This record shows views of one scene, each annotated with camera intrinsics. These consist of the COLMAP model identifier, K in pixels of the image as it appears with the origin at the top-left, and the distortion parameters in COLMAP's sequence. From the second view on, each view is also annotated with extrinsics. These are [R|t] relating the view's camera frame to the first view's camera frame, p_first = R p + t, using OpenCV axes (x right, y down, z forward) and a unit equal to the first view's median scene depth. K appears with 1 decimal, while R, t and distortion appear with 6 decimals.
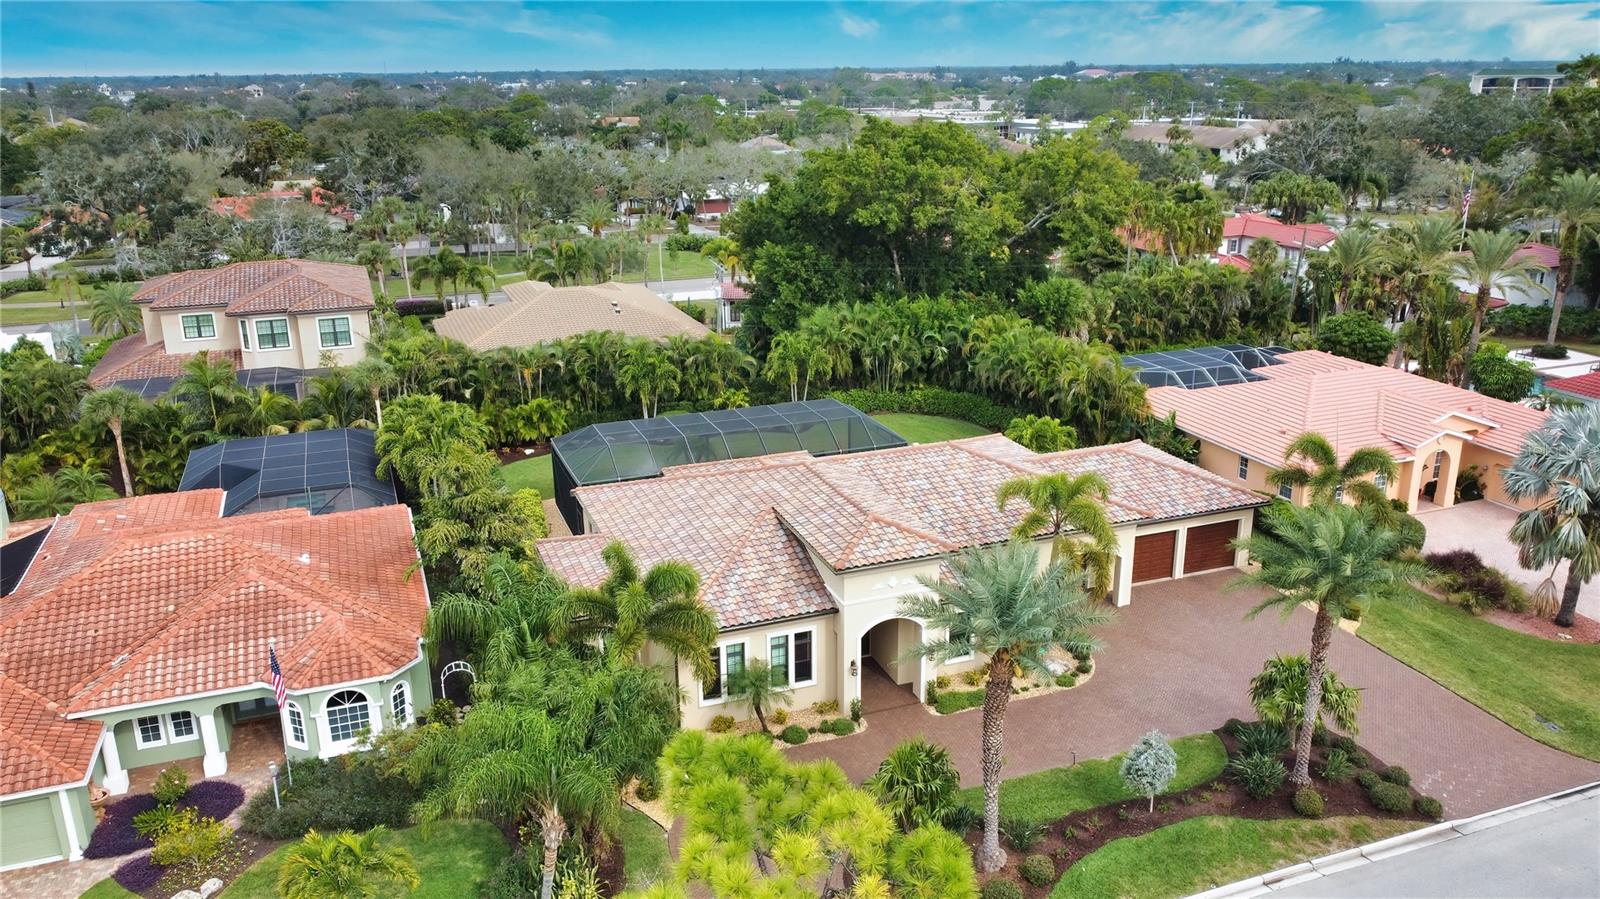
lens RADIAL K [[1219.3, 0, 800.0], [0, 1219.3, 449.5], [0, 0, 1]] dist [-0.000234, -0.001018]
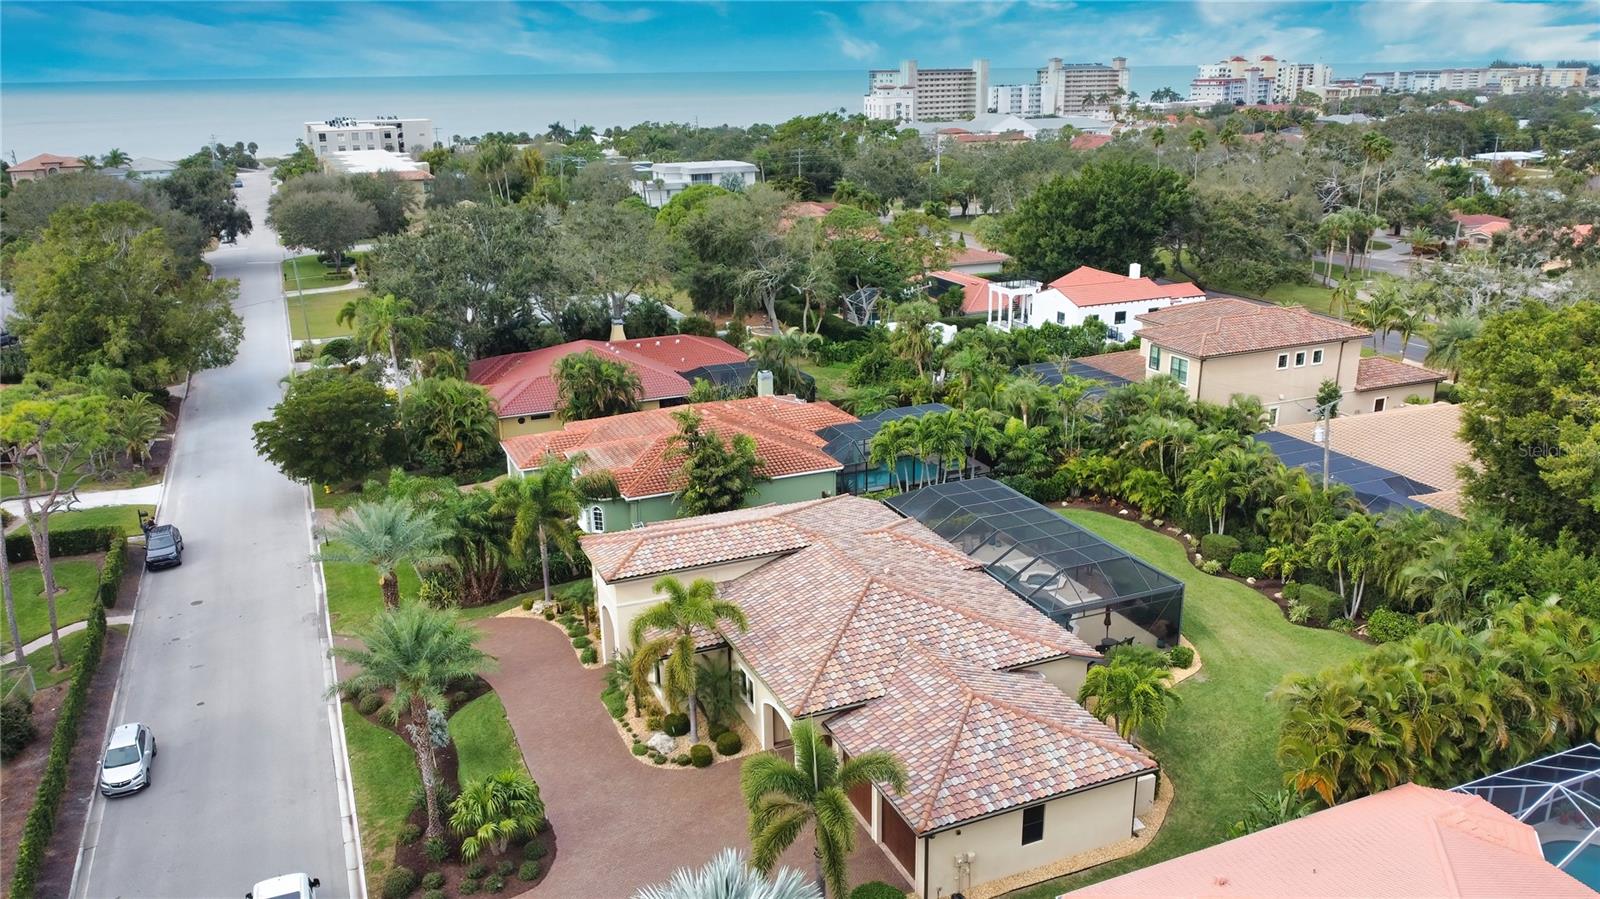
lens RADIAL K [[1211.0, 0, 800.0], [0, 1211.0, 449.5], [0, 0, 1]] dist [0.003409, -0.002260]
pose [[0.035109, 0.311556, -0.949579, 0.723477], [-0.286833, 0.913330, 0.289058, -0.261400], [0.957337, 0.262222, 0.121430, 0.554984]]
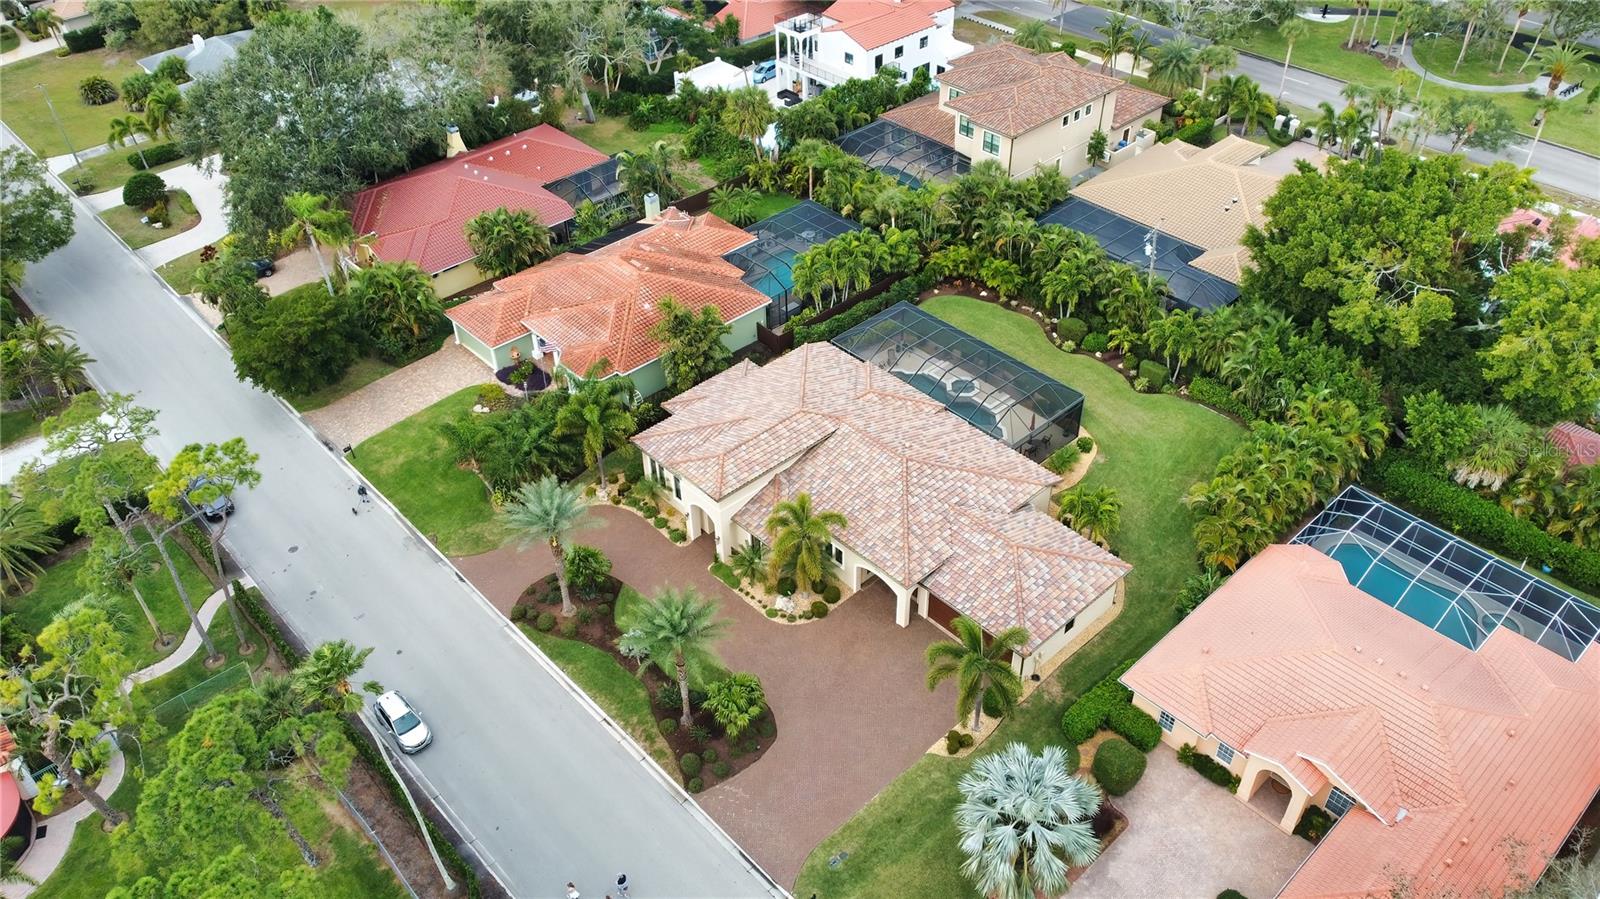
lens RADIAL K [[1213.5, 0, 799.4], [0, 1213.5, 458.0], [0, 0, 1]] dist [0.003652, -0.005836]
pose [[0.373286, 0.597158, -0.709971, 0.739004], [-0.268292, 0.802076, 0.533566, -0.496264], [0.888075, -0.008694, 0.459617, 0.179677]]
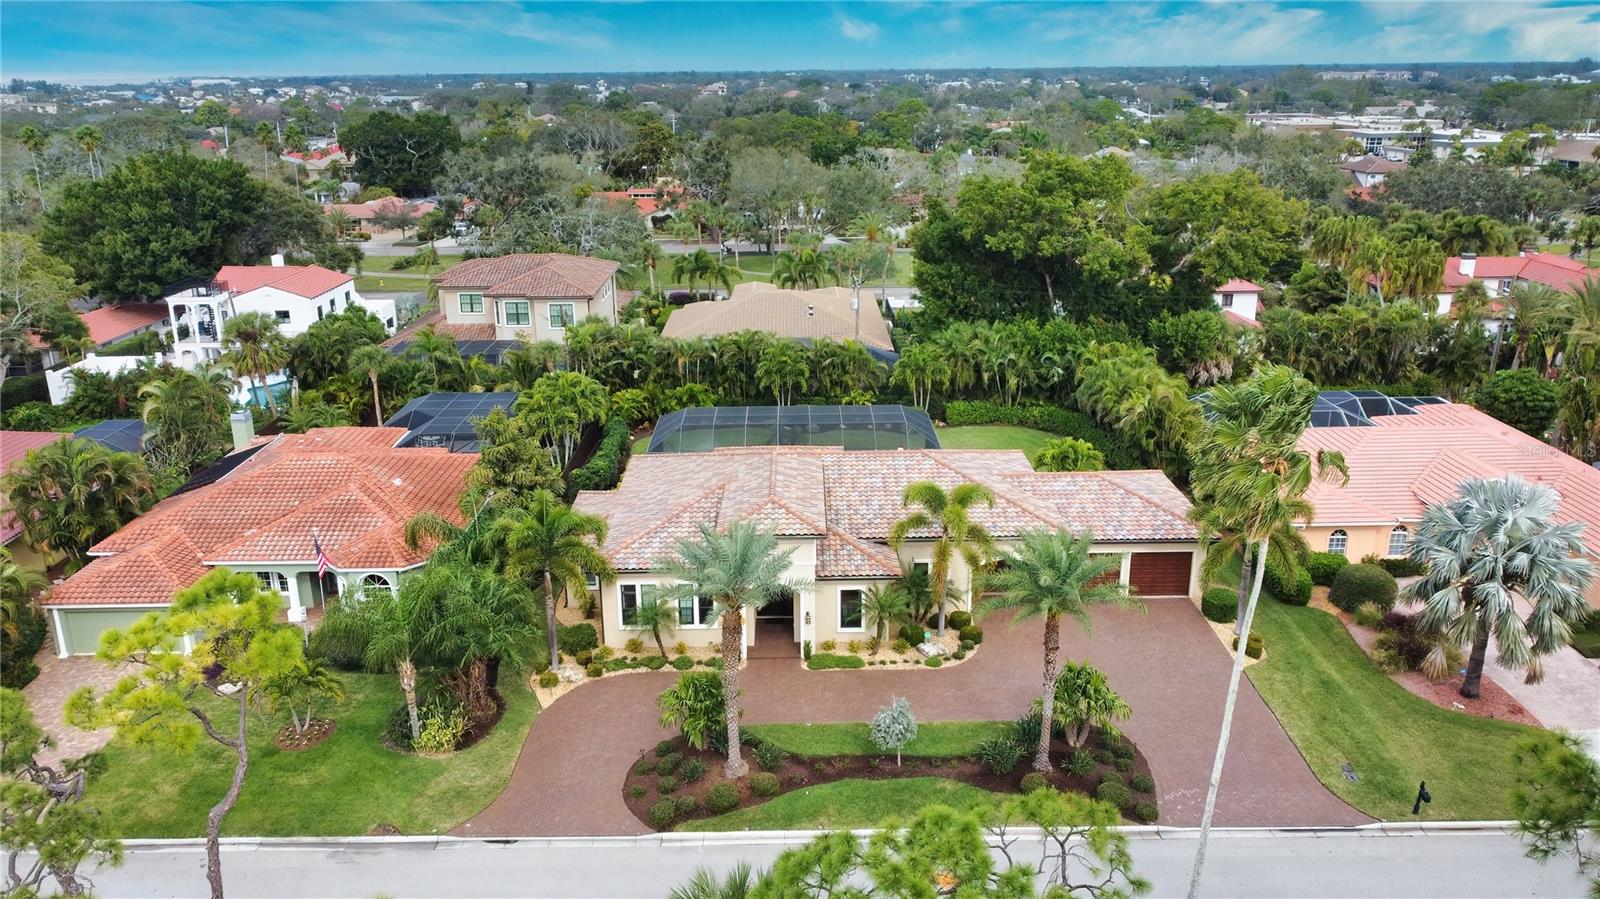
lens RADIAL K [[1219.1, 0, 800.0], [0, 1219.1, 449.5], [0, 0, 1]] dist [0.003014, -0.006286]
pose [[0.936808, 0.105079, -0.333690, 0.276149], [-0.104001, 0.994352, 0.021148, -0.012999], [0.334028, 0.014893, 0.942446, -0.080556]]
